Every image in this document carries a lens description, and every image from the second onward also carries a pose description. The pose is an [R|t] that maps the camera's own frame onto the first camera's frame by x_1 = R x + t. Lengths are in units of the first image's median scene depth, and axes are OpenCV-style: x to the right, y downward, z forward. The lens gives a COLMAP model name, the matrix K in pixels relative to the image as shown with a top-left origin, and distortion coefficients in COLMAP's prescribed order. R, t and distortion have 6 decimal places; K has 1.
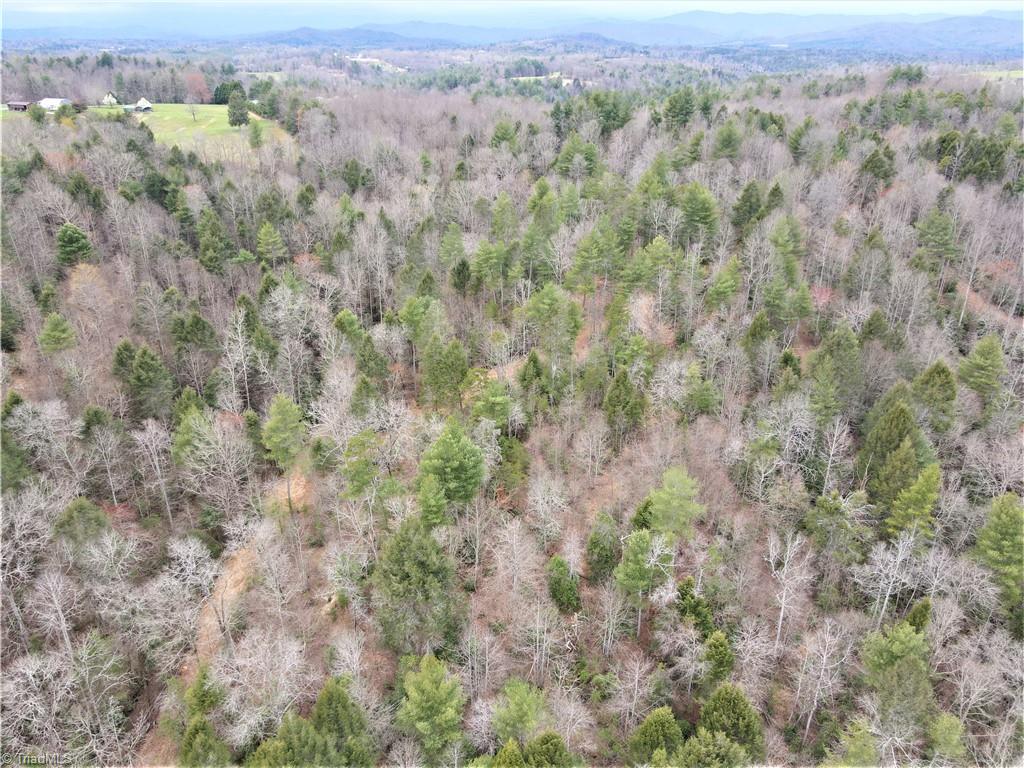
lens RADIAL K [[744.6, 0, 508.8], [0, 744.6, 388.0], [0, 0, 1]] dist [0.024282, -0.005133]
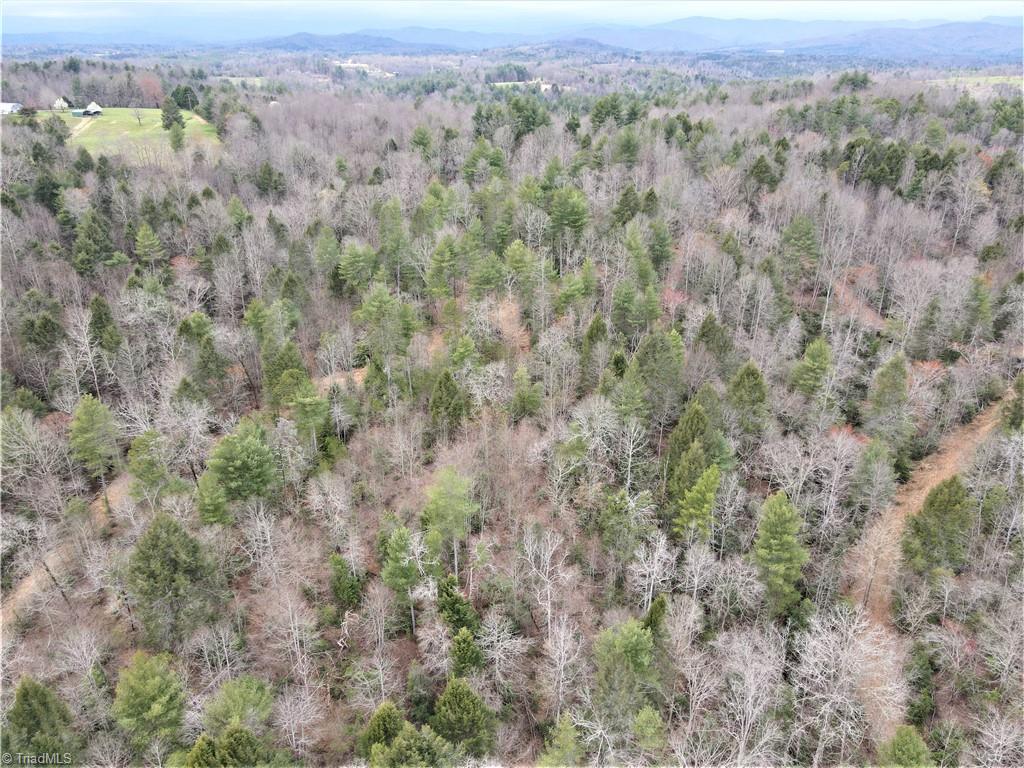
lens RADIAL K [[744.6, 0, 508.8], [0, 744.6, 388.0], [0, 0, 1]] dist [0.024282, -0.005133]
pose [[0.999996, 0.001921, -0.002262, 0.170348], [-0.001935, 0.999981, -0.005896, 0.002744], [0.002251, 0.005901, 0.999980, -0.007544]]
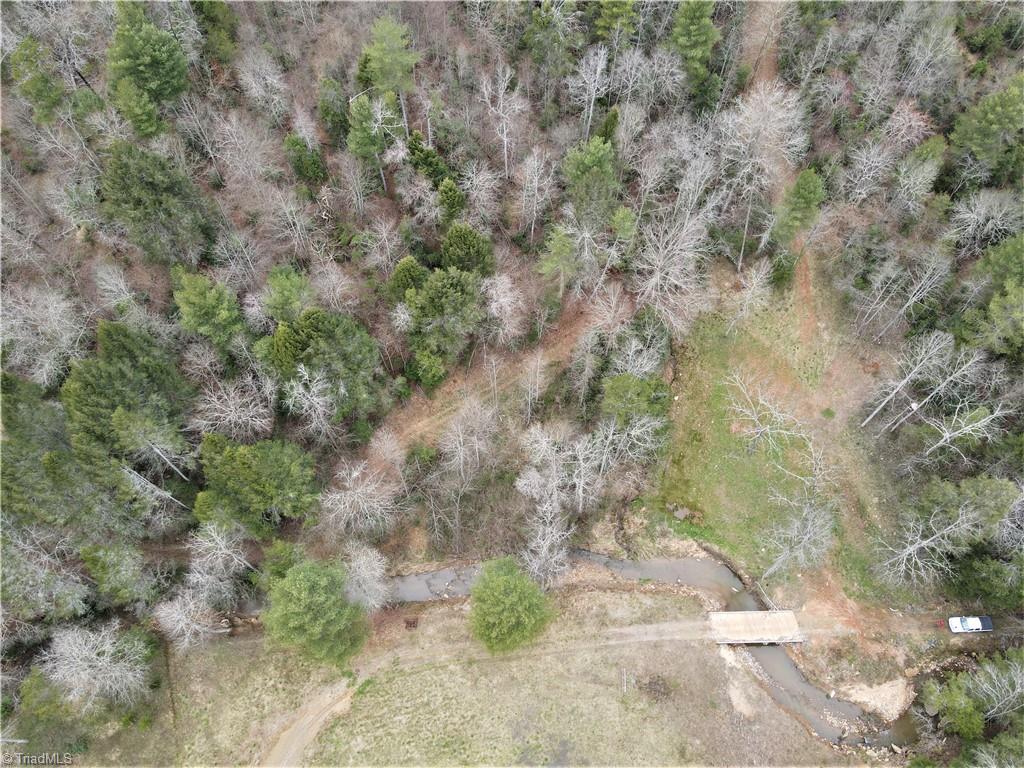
lens RADIAL K [[744.6, 0, 508.8], [0, 744.6, 388.0], [0, 0, 1]] dist [0.024282, -0.005133]
pose [[0.951013, -0.276942, 0.137394, 0.063723], [0.132969, 0.767642, 0.626933, -0.061219], [-0.279093, -0.577952, 0.766863, -0.033308]]
